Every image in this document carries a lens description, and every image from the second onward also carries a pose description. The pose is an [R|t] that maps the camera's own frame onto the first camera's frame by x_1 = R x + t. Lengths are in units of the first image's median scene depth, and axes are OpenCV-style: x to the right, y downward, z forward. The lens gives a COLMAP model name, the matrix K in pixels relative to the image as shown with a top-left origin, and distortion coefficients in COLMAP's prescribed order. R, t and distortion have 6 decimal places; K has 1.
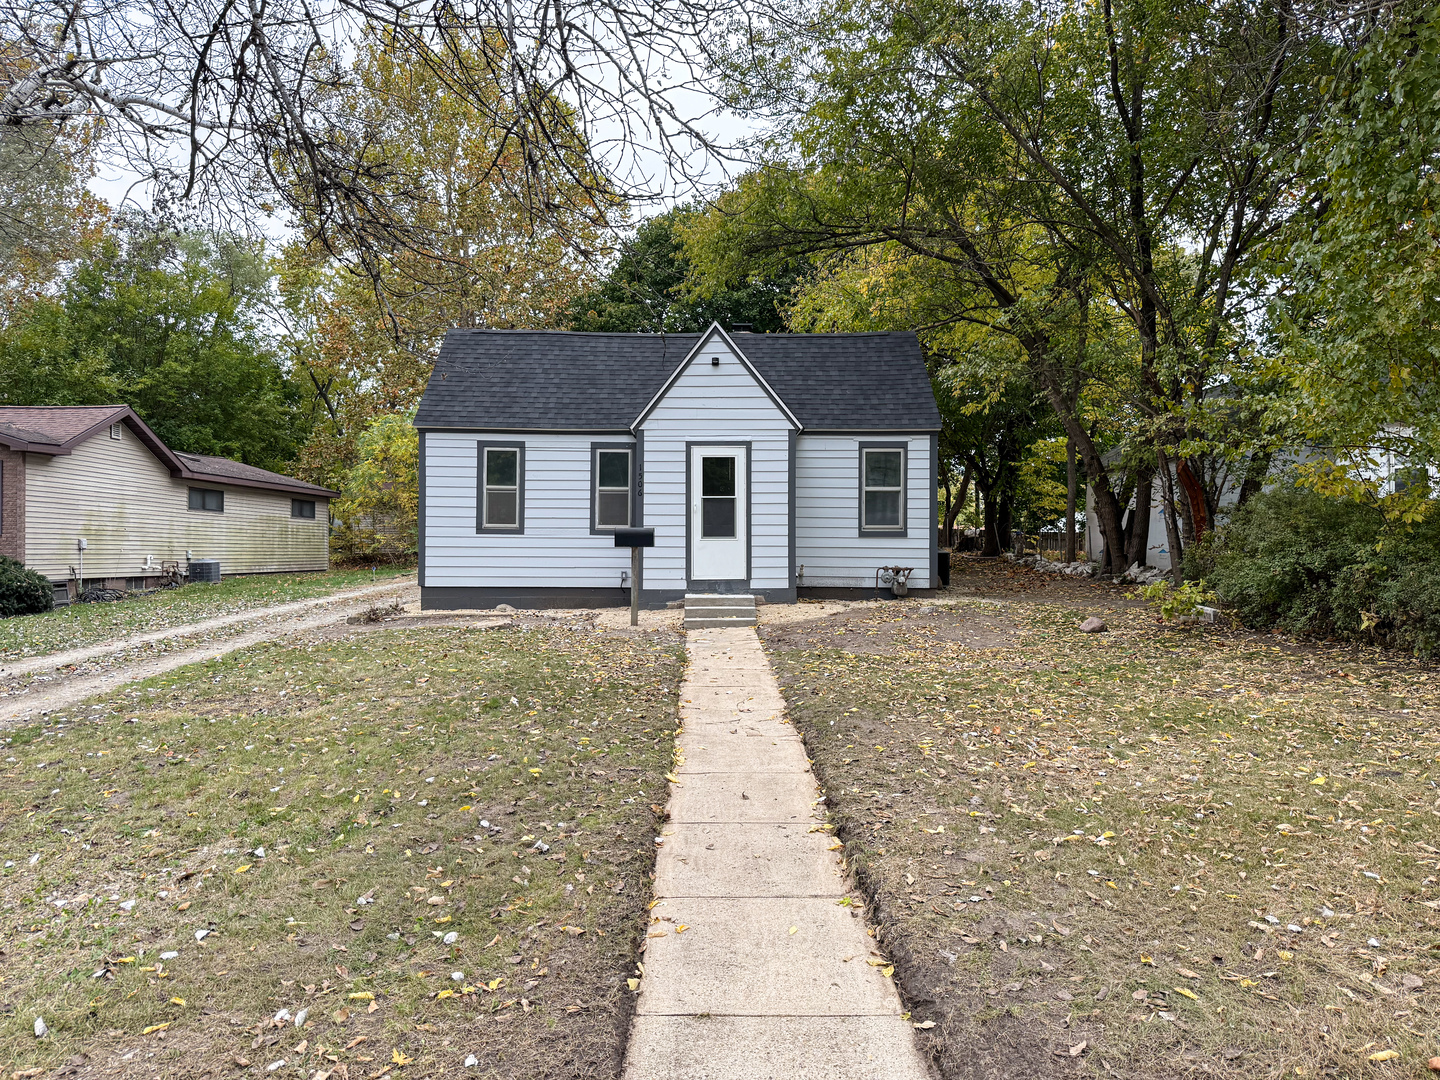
lens RADIAL K [[1001.5, 0, 720.0], [0, 1001.5, 540.0], [0, 0, 1]] dist [0.096213, 0.000144]
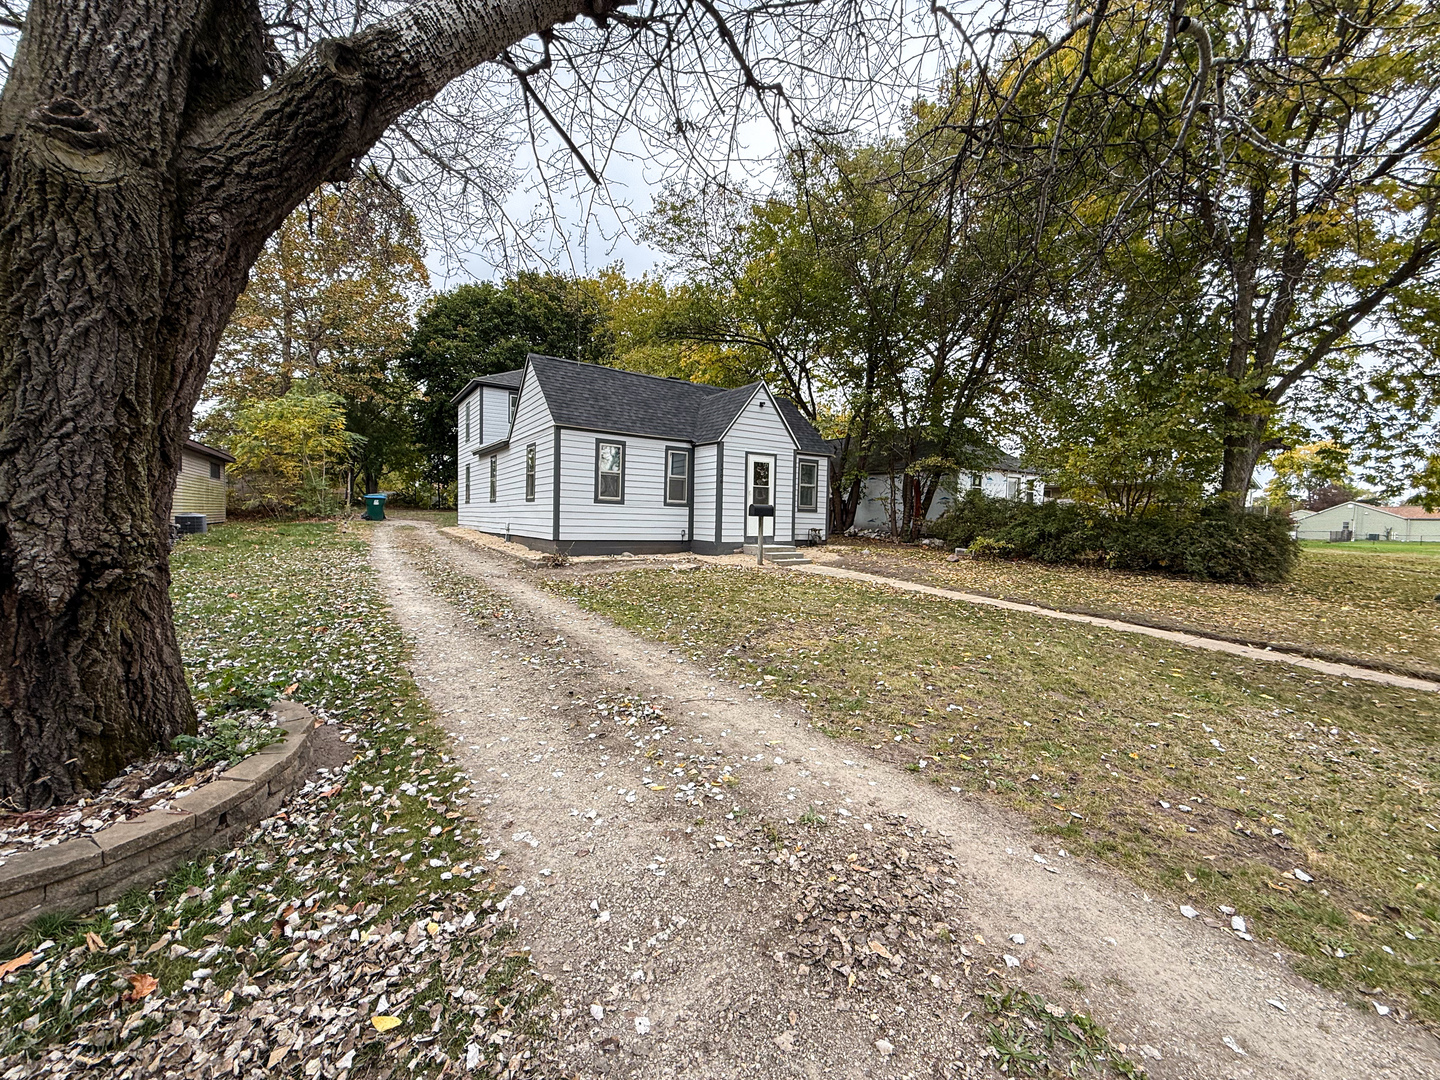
lens RADIAL K [[584.3, 0, 712.1], [0, 584.3, 533.6], [0, 0, 1]] dist [-0.000362, -0.000082]
pose [[0.839686, 0.002521, 0.543067, -0.553616], [-0.027970, 0.998863, 0.038611, 0.000272], [-0.542352, -0.047610, 0.838802, 0.209527]]
